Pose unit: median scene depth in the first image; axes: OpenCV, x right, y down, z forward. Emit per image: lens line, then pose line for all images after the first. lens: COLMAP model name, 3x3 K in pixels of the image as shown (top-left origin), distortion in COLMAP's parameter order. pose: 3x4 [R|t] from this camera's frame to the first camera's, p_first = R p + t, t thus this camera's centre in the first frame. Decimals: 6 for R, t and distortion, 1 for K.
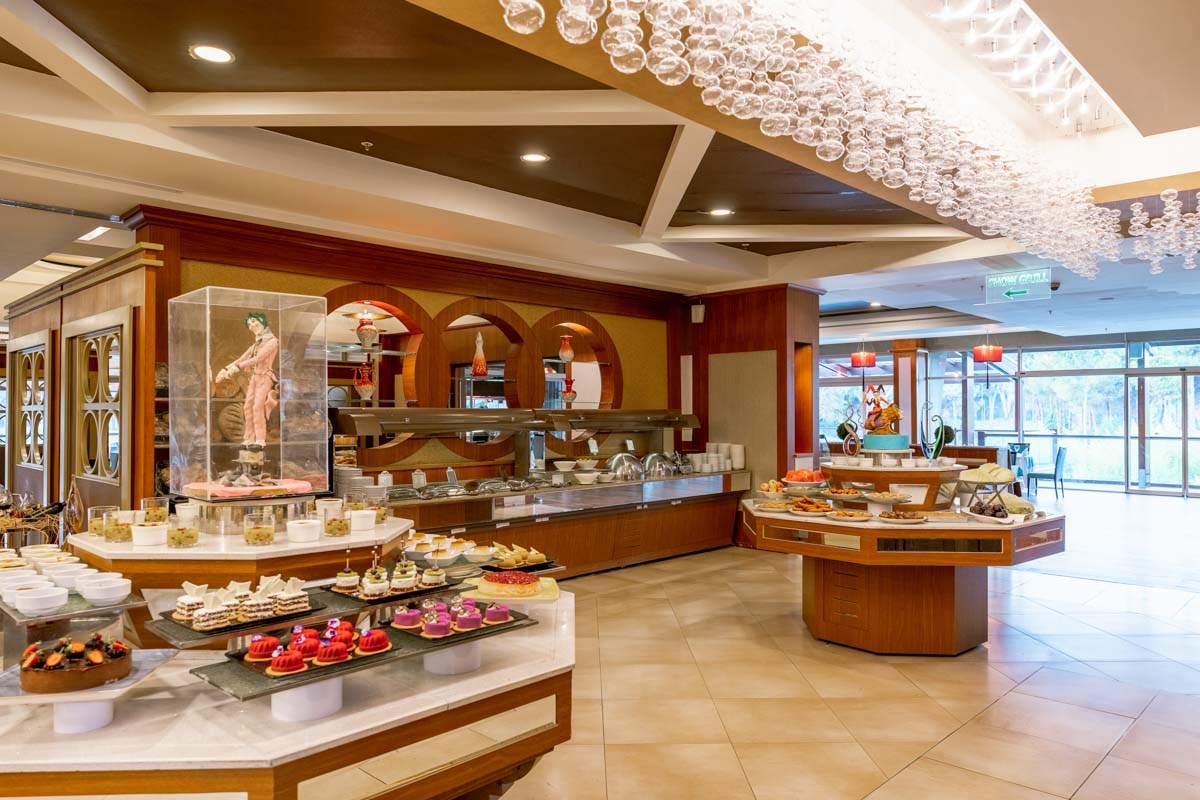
lens RADIAL K [[830.4, 0, 600.0], [0, 830.4, 400.0], [0, 0, 1]] dist [-0.001153, -0.000239]
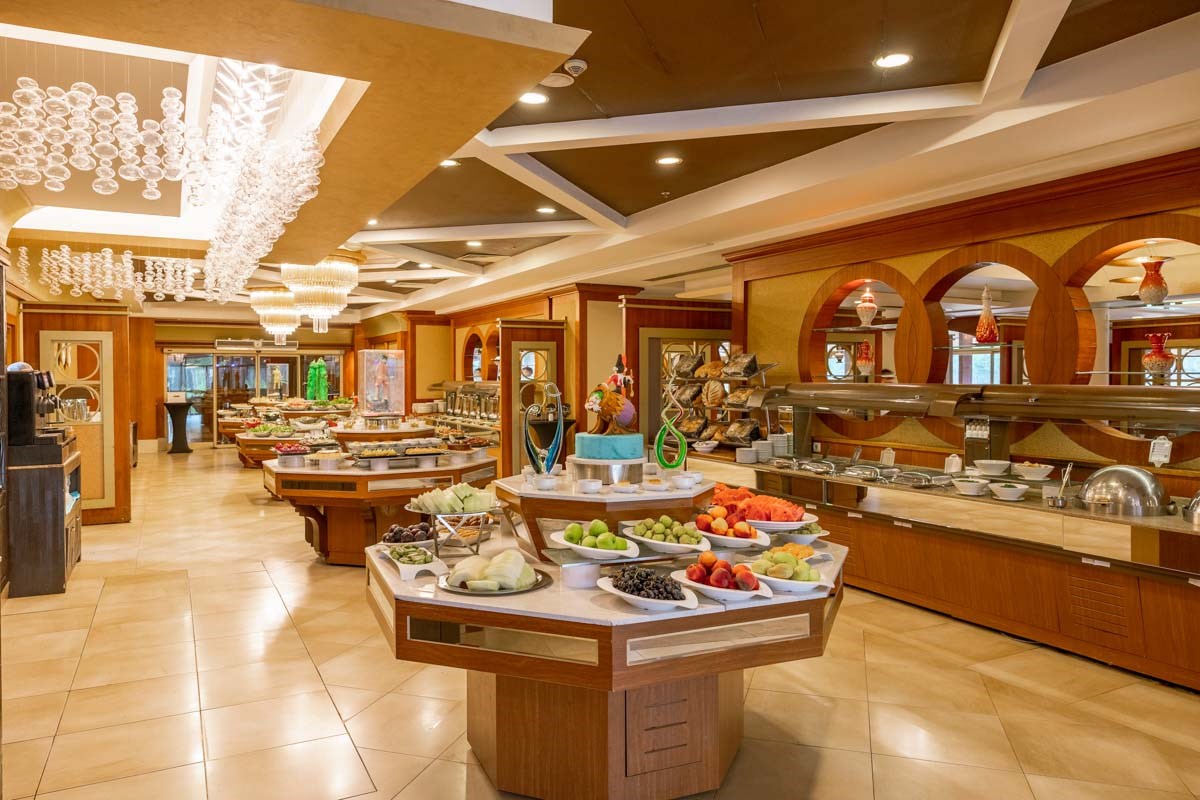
lens RADIAL K [[830.4, 0, 600.0], [0, 830.4, 400.0], [0, 0, 1]] dist [-0.001153, -0.000239]
pose [[-0.312896, 0.018869, -0.949600, 0.776672], [0.010100, 0.999812, 0.016539, 0.009800], [0.949734, -0.004416, -0.313028, 0.978057]]
